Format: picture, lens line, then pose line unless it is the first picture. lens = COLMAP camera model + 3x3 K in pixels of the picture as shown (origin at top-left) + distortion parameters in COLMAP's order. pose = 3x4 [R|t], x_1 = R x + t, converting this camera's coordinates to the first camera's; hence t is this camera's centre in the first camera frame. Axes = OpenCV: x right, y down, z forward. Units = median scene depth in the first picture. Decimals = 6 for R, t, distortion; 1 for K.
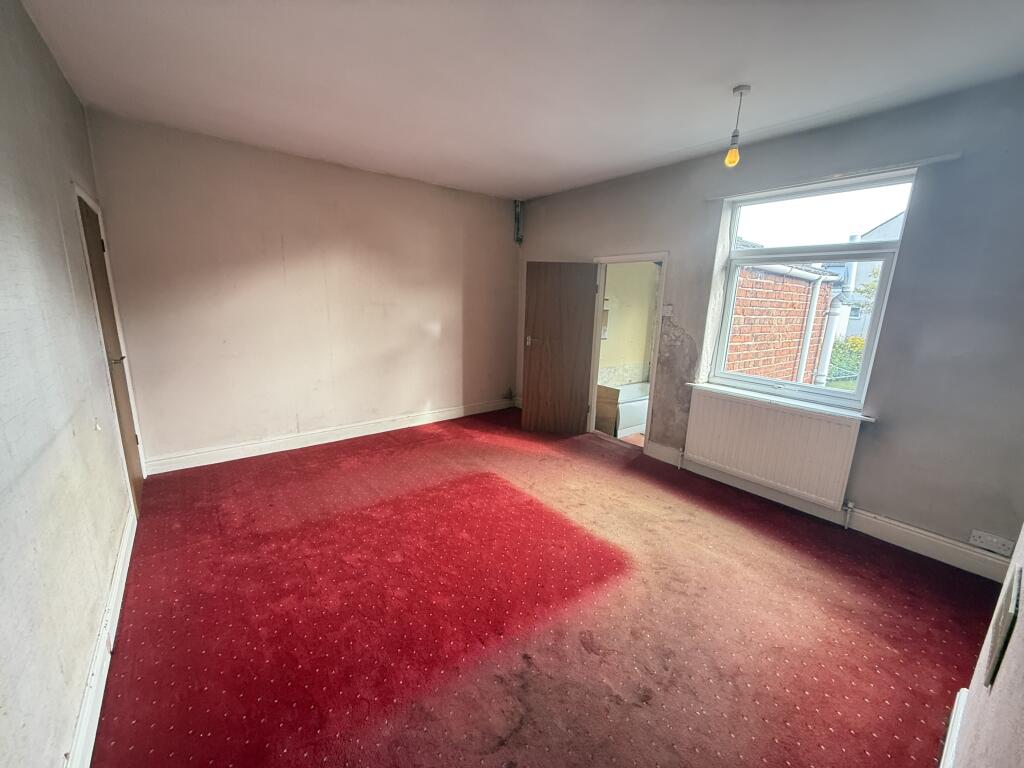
lens RADIAL K [[407.0, 0, 514.9], [0, 407.0, 380.4], [0, 0, 1]] dist [-0.000800, -0.000189]
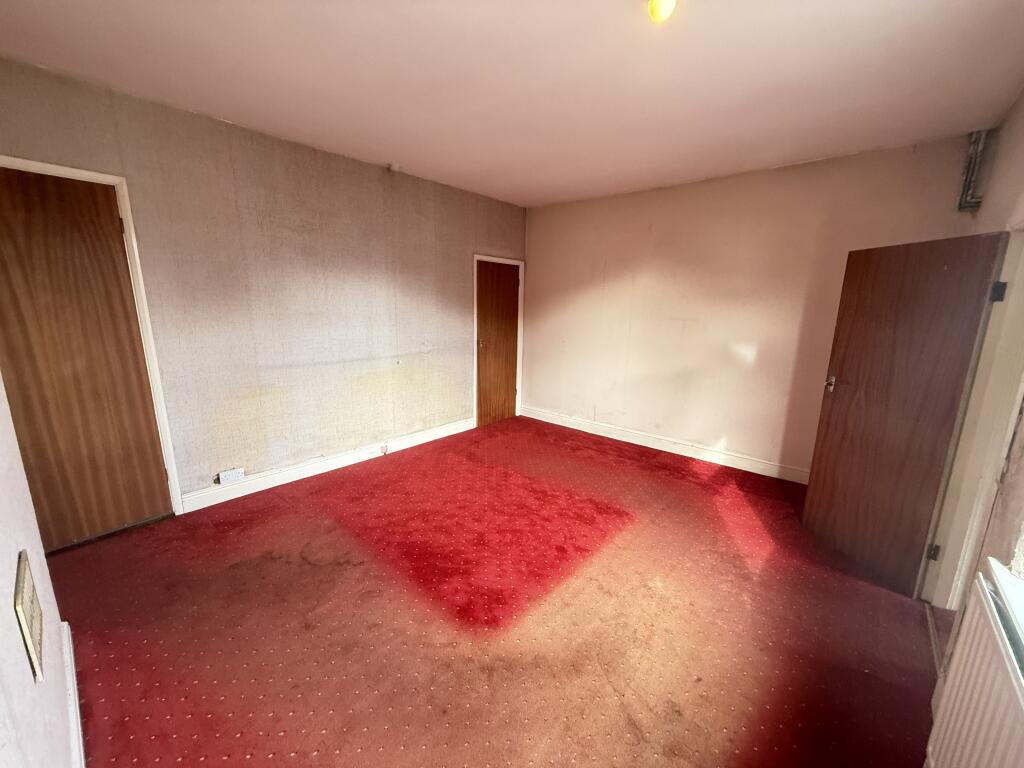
lens RADIAL K [[407.0, 0, 516.4], [0, 407.0, 390.1], [0, 0, 1]] dist [-0.000800, -0.000189]
pose [[0.182748, 0.182009, -0.966166, 0.531738], [-0.208491, 0.967538, 0.142832, -0.079747], [0.960799, 0.175334, 0.214763, 0.429661]]
